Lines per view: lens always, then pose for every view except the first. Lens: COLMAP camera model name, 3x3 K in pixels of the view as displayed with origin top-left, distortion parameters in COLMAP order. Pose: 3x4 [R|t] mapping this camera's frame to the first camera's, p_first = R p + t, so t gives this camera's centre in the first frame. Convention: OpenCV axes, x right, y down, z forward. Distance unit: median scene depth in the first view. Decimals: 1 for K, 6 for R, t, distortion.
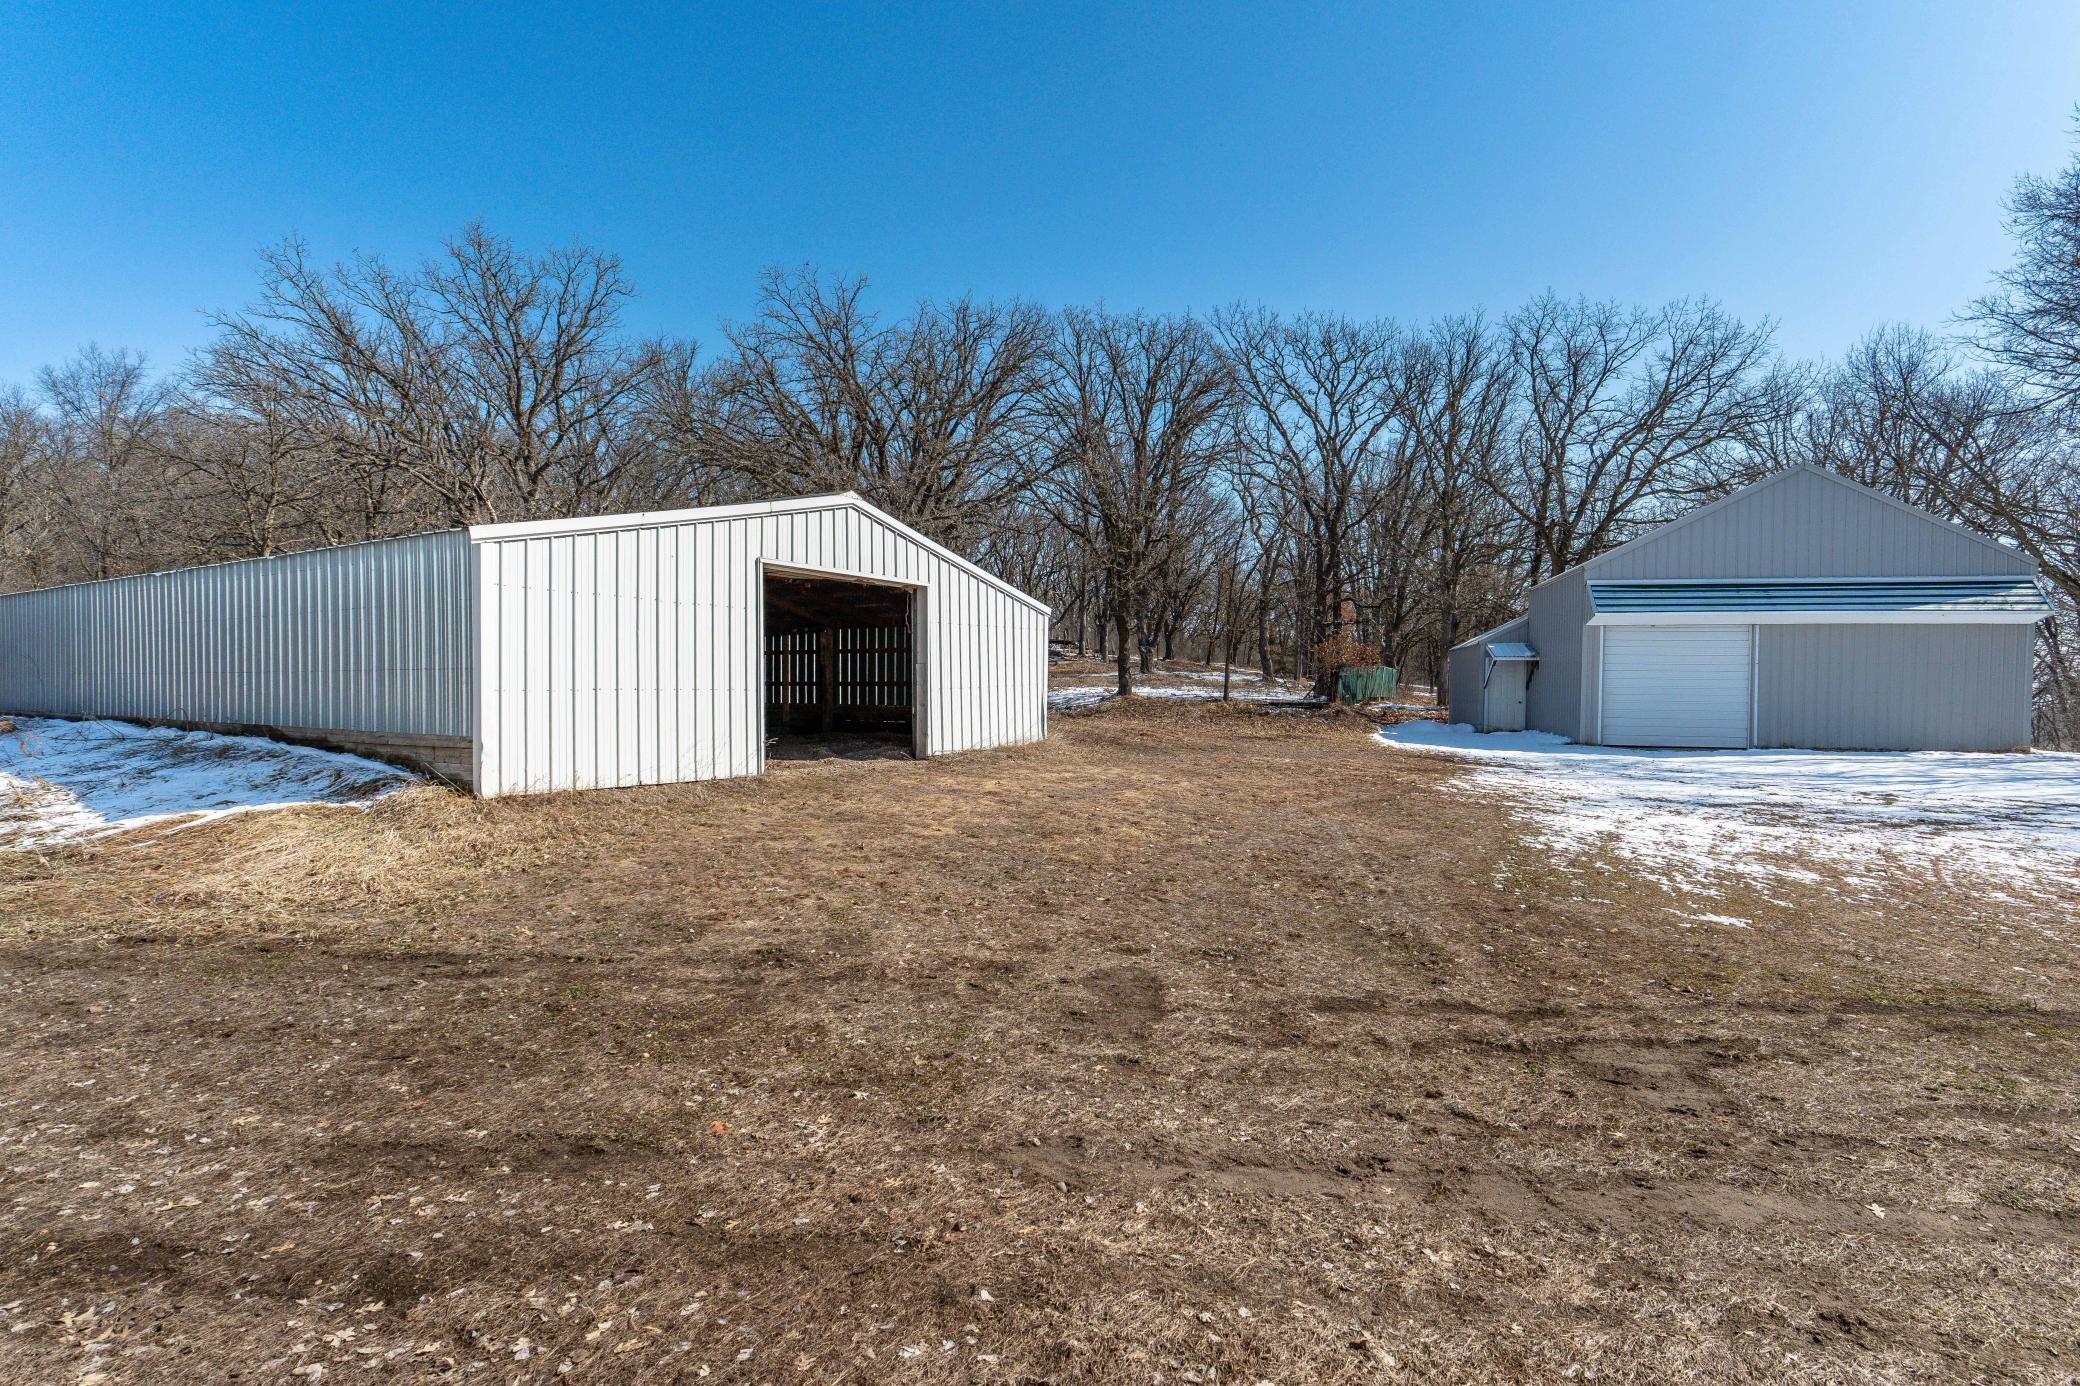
lens RADIAL K [[1140.0, 0, 1040.0], [0, 1140.0, 693.0], [0, 0, 1]] dist [-0.004357, -0.000789]
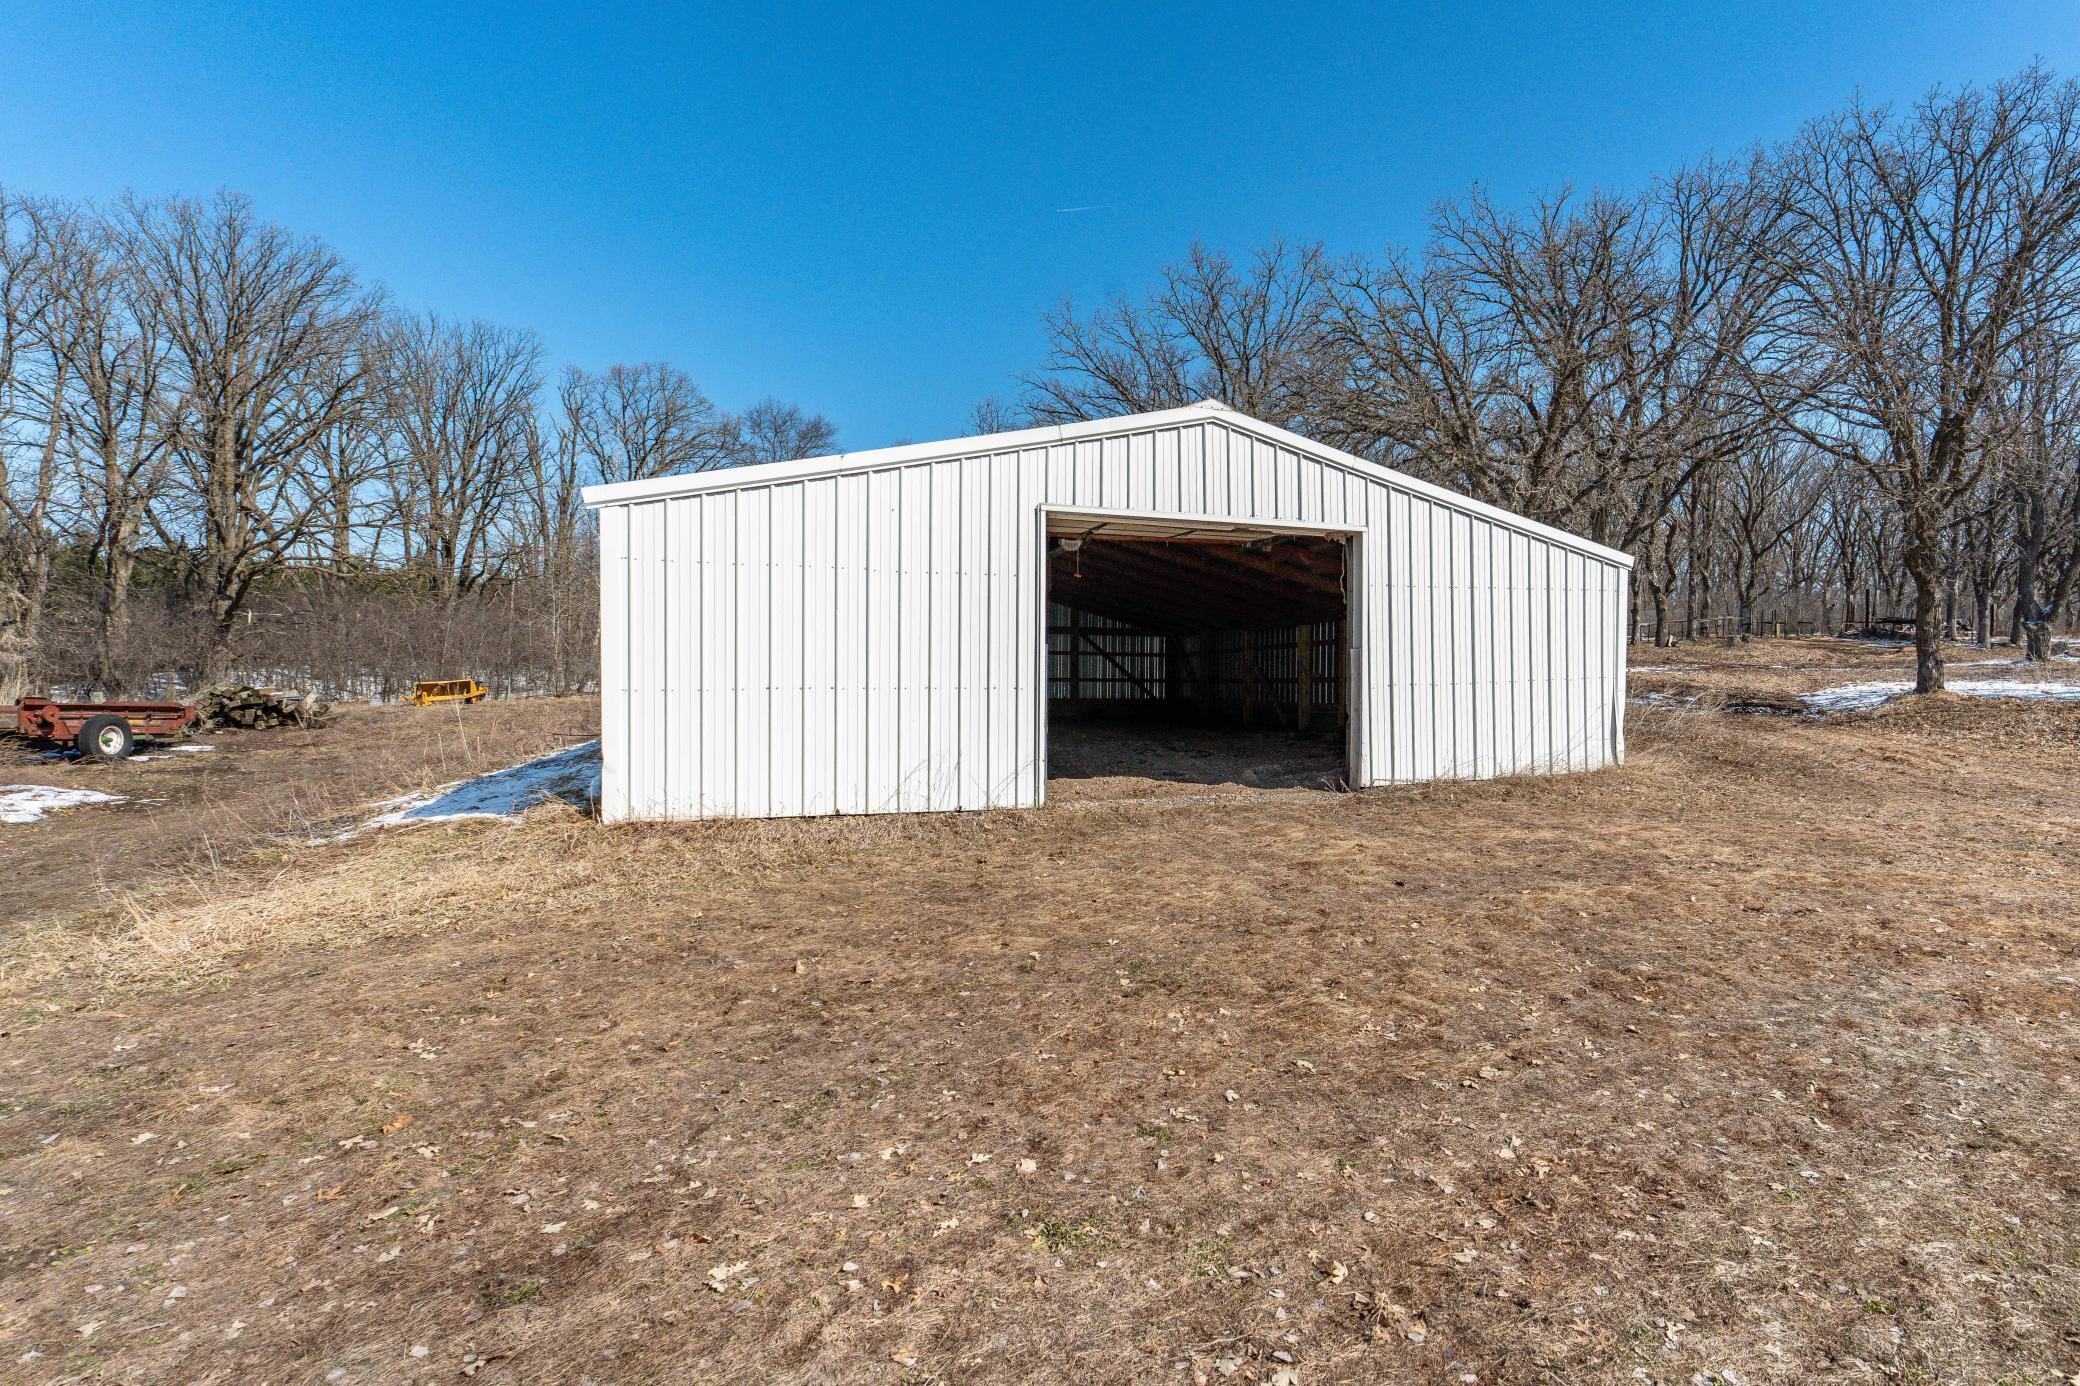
lens RADIAL K [[1140.0, 0, 1040.0], [0, 1140.0, 693.0], [0, 0, 1]] dist [-0.004357, -0.000789]
pose [[0.783753, -0.002206, -0.621069, 0.195544], [0.002513, 0.999997, -0.000382, 0.001011], [0.621067, -0.001261, 0.783756, 0.423807]]
